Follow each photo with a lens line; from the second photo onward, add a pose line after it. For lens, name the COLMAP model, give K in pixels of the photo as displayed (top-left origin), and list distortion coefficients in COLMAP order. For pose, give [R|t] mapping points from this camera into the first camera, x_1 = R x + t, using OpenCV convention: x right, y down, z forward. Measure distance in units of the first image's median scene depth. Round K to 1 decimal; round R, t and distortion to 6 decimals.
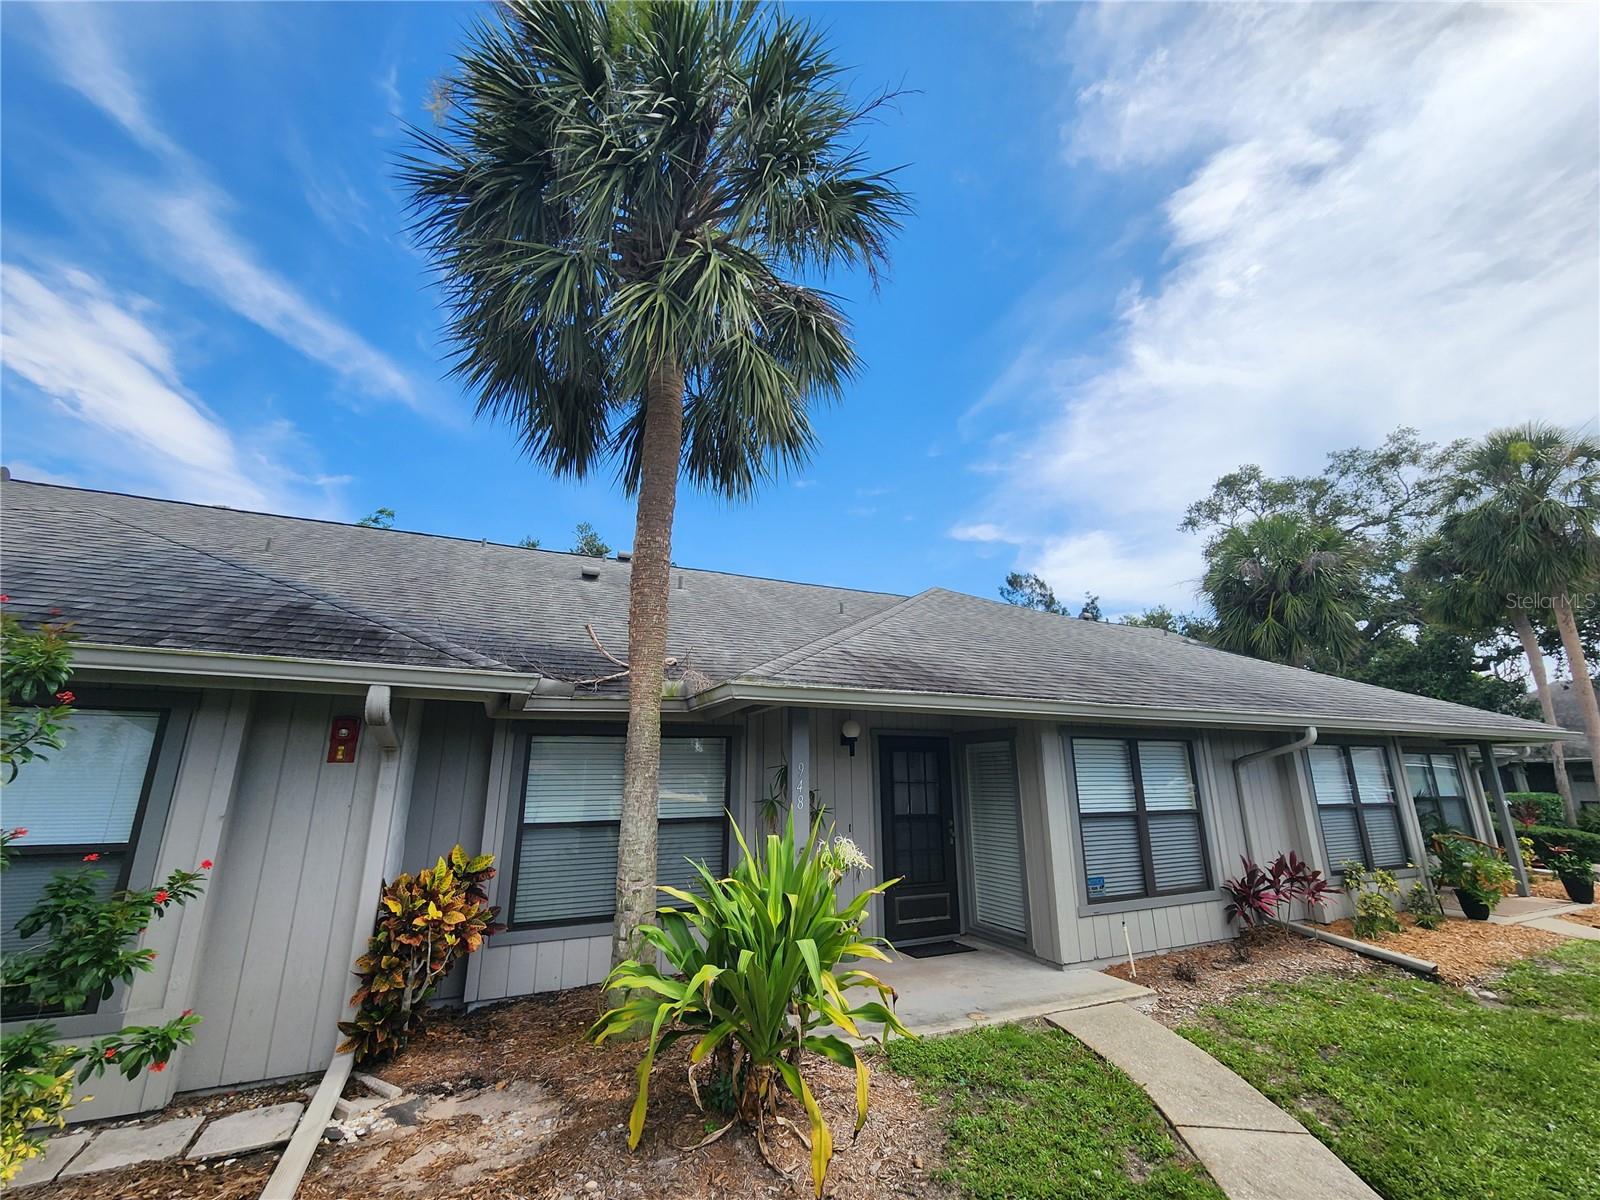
lens RADIAL K [[652.8, 0, 805.1], [0, 652.8, 599.1], [0, 0, 1]] dist [-0.004355, -0.000073]
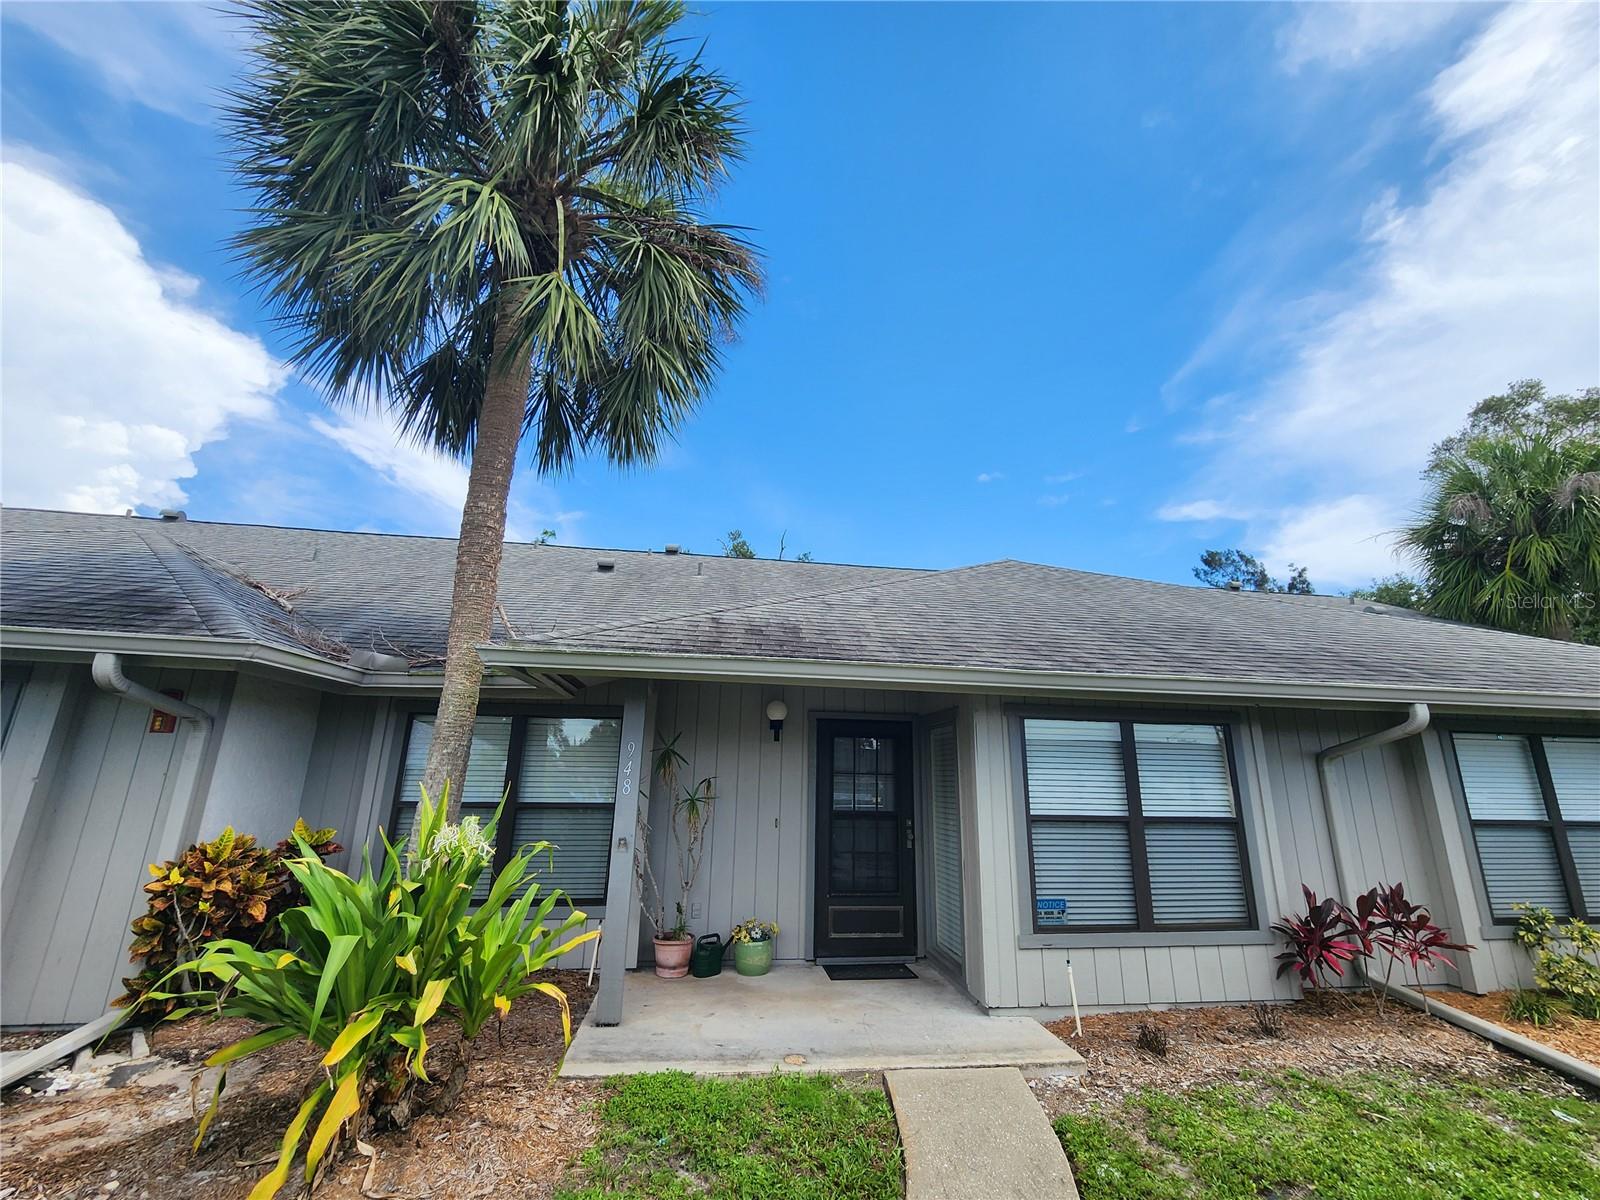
lens RADIAL K [[652.8, 0, 805.1], [0, 652.8, 599.1], [0, 0, 1]] dist [-0.004355, -0.000073]
pose [[0.959358, -0.053775, -0.277021, 0.376332], [0.052934, 0.998543, -0.010519, 0.062514], [0.277183, -0.004572, 0.960806, 0.172019]]
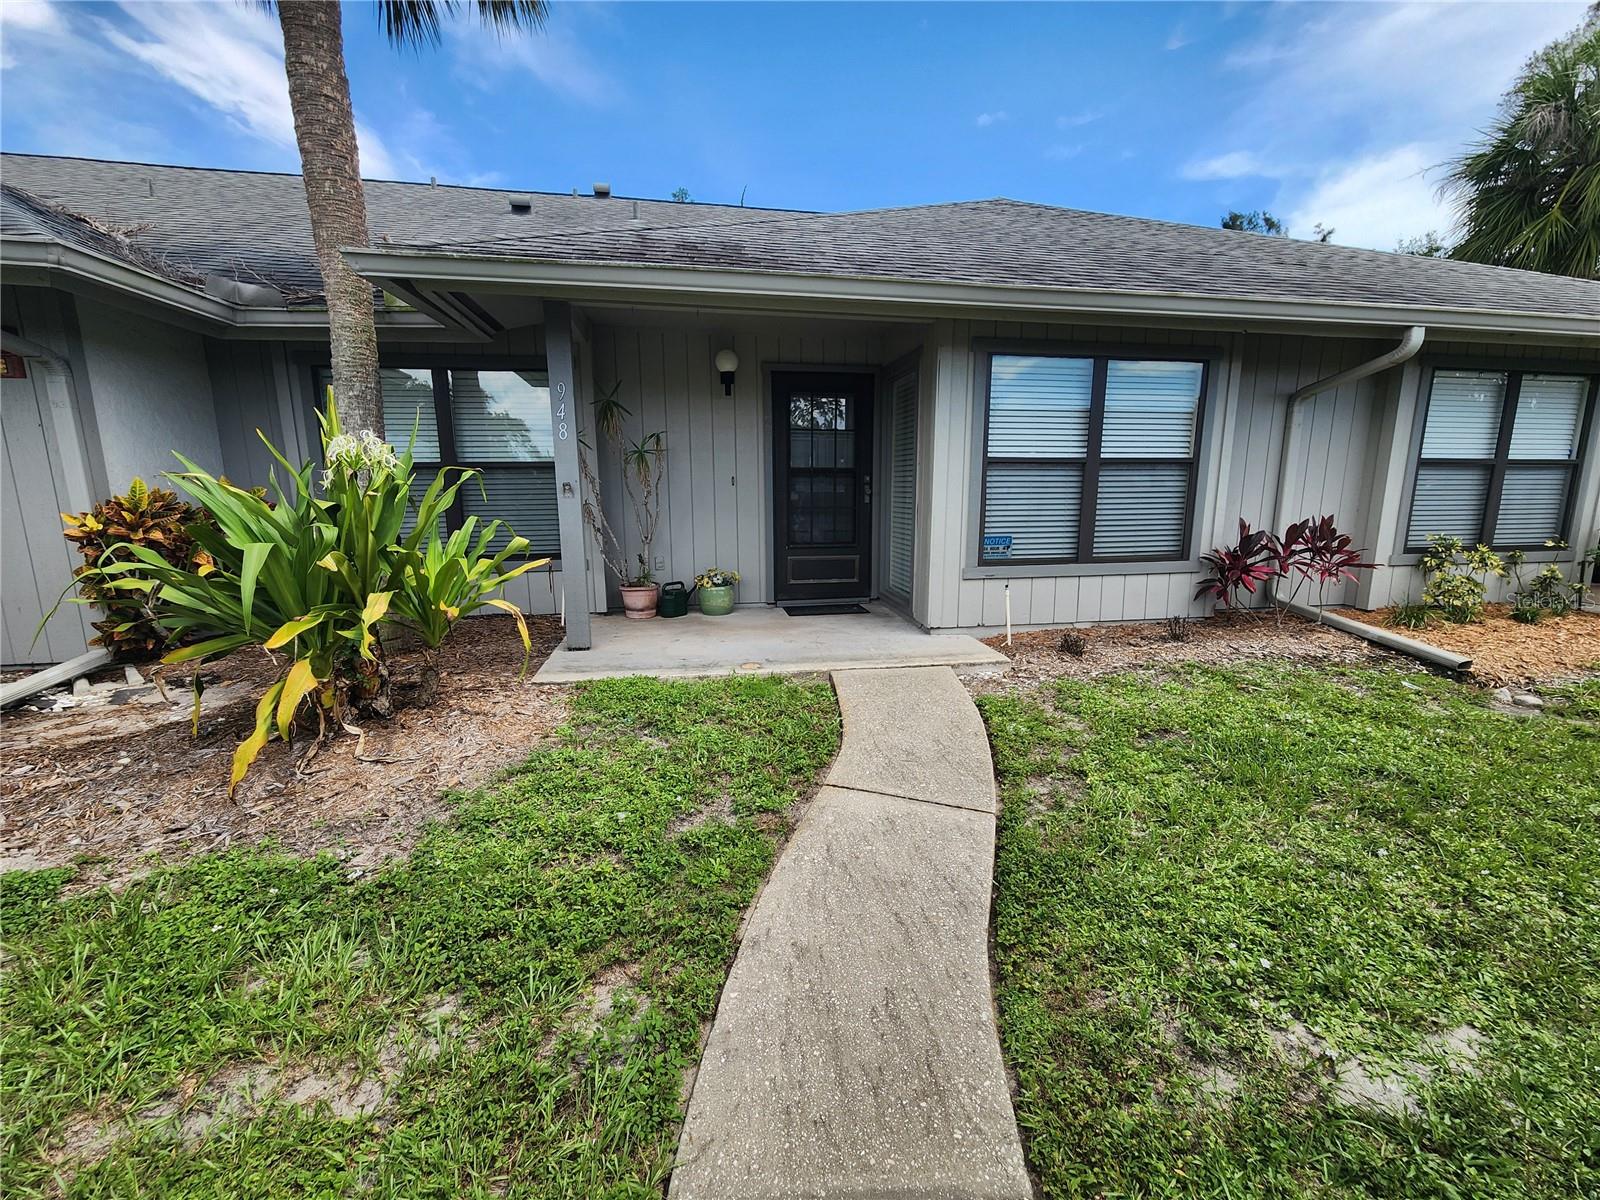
lens RADIAL K [[655.1, 0, 803.7], [0, 655.1, 596.0], [0, 0, 1]] dist [-0.001253, -0.001385]
pose [[0.969107, 0.042879, -0.242884, 0.389135], [0.065548, 0.904582, 0.421230, 0.133177], [0.237770, -0.424137, 0.873827, 0.202333]]
